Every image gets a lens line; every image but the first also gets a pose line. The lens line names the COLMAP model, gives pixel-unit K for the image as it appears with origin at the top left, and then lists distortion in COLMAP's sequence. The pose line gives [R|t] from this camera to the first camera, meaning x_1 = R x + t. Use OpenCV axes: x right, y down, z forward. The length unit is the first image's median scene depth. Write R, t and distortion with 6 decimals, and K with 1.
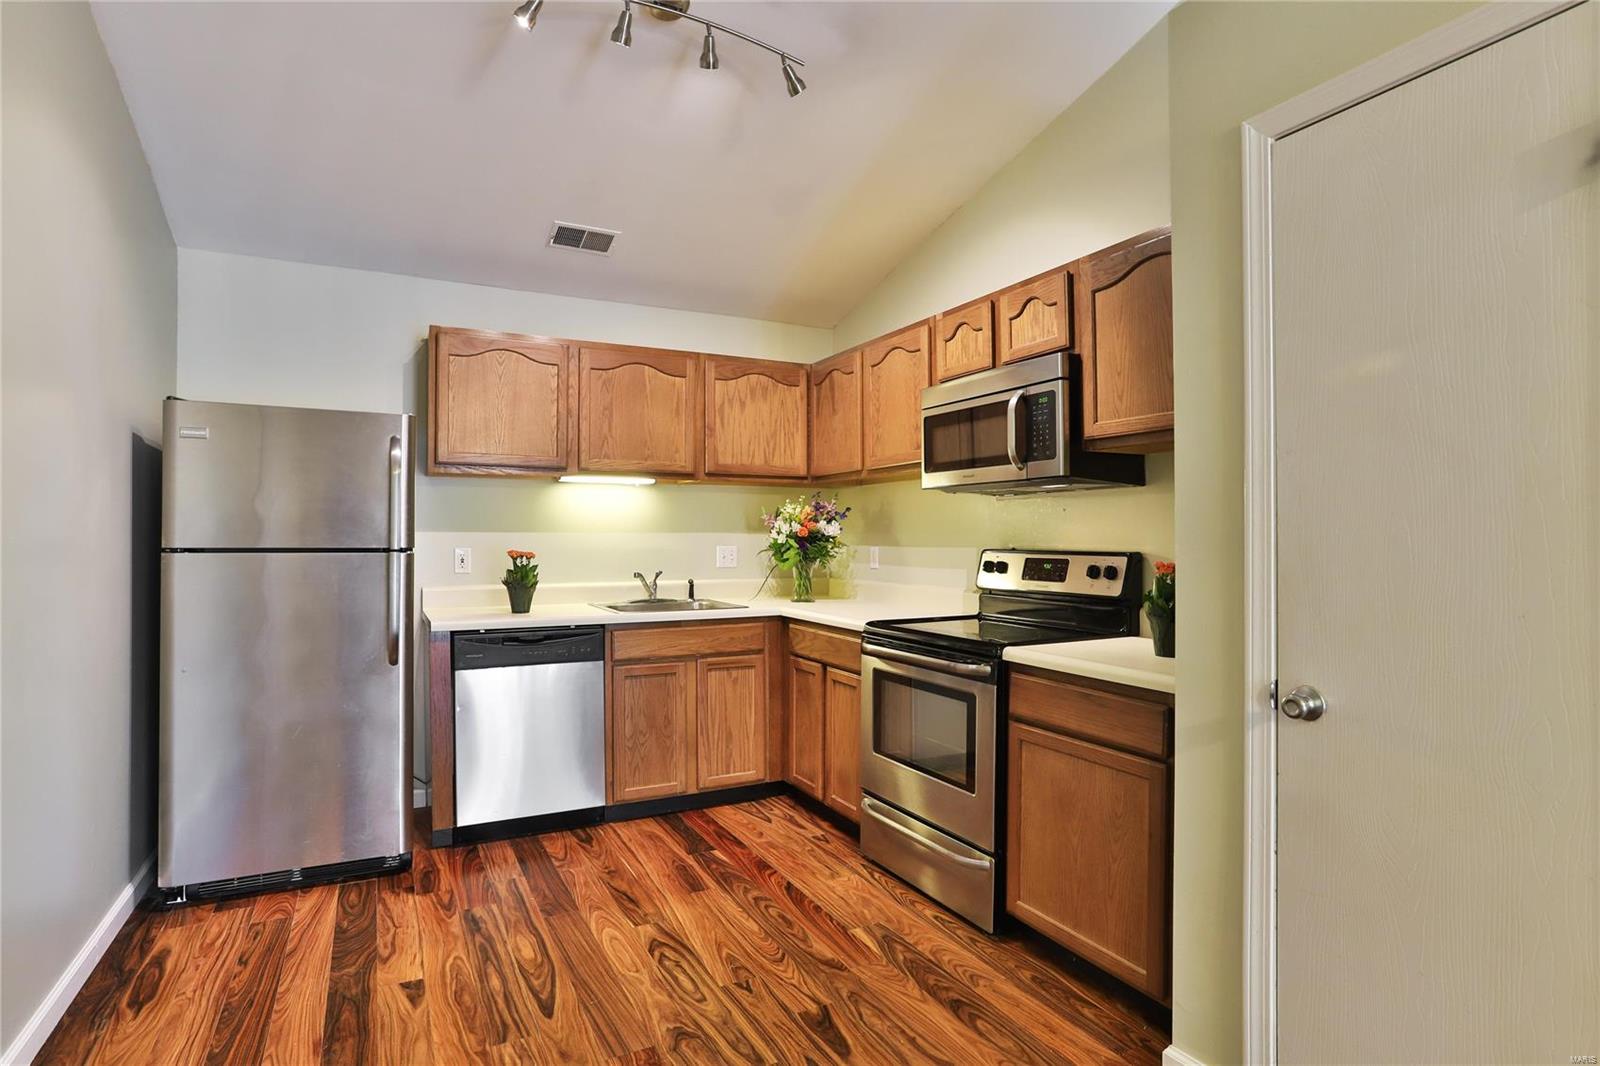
lens RADIAL K [[832.7, 0, 789.2], [0, 832.7, 534.0], [0, 0, 1]] dist [-0.056292, 0.038230]
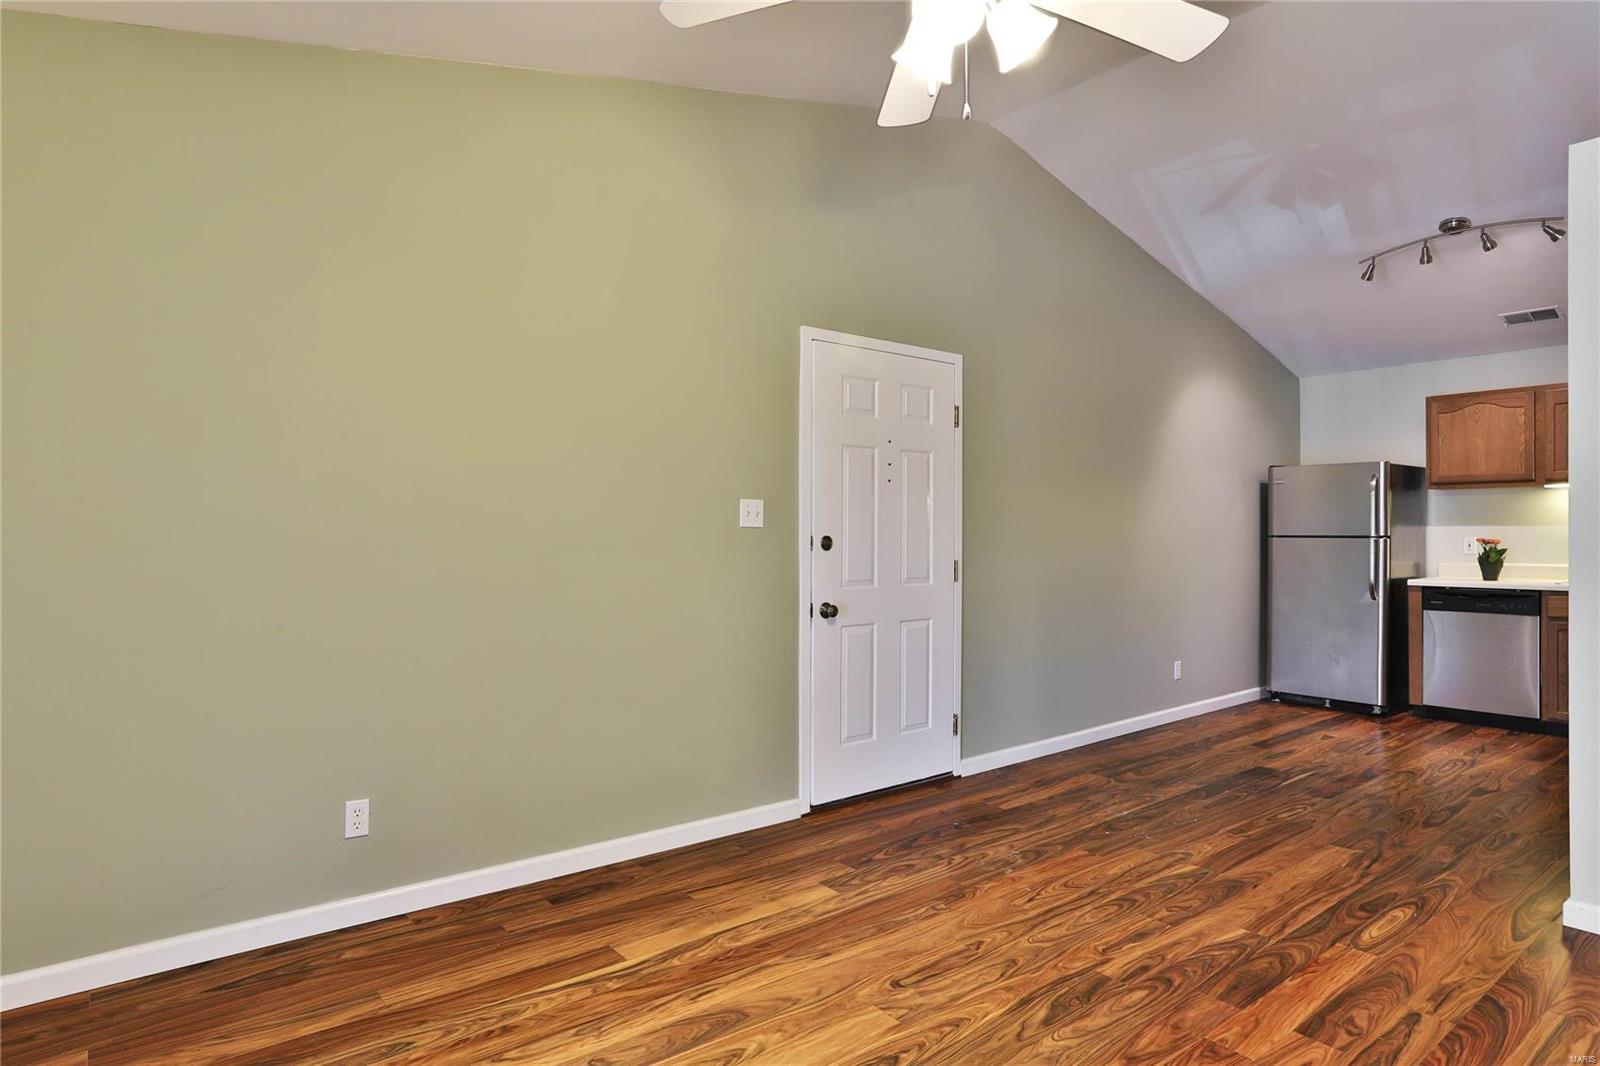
lens RADIAL K [[884.8, 0, 794.7], [0, 884.8, 521.2], [0, 0, 1]] dist [-0.058421, 0.031101]
pose [[0.186676, -0.014047, -0.982321, 1.072508], [0.006875, 0.999892, -0.012991, 0.000816], [0.982398, -0.004329, 0.186752, -0.571805]]
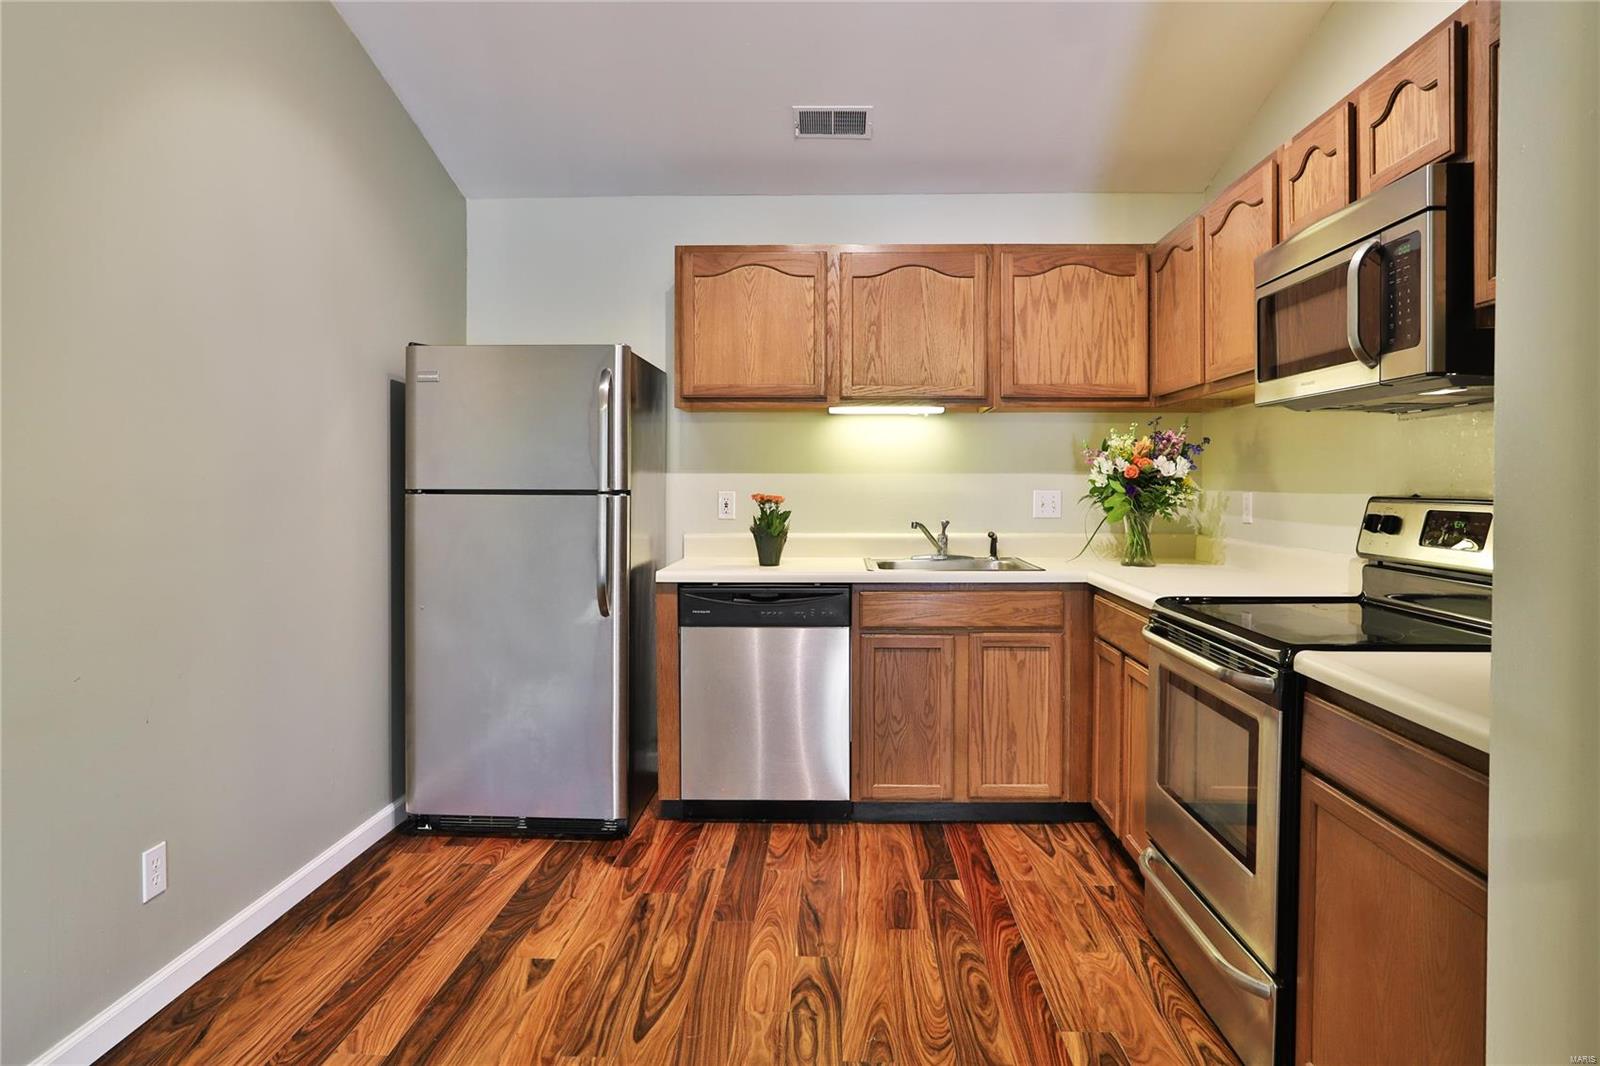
lens RADIAL K [[960.2, 0, 795.7], [0, 960.2, 494.1], [0, 0, 1]] dist [-0.051592, 0.043991]
pose [[0.875608, 0.005747, -0.482988, 0.208711], [0.002053, 0.999876, 0.015619, 0.004529], [0.483018, -0.014668, 0.875488, 0.144860]]
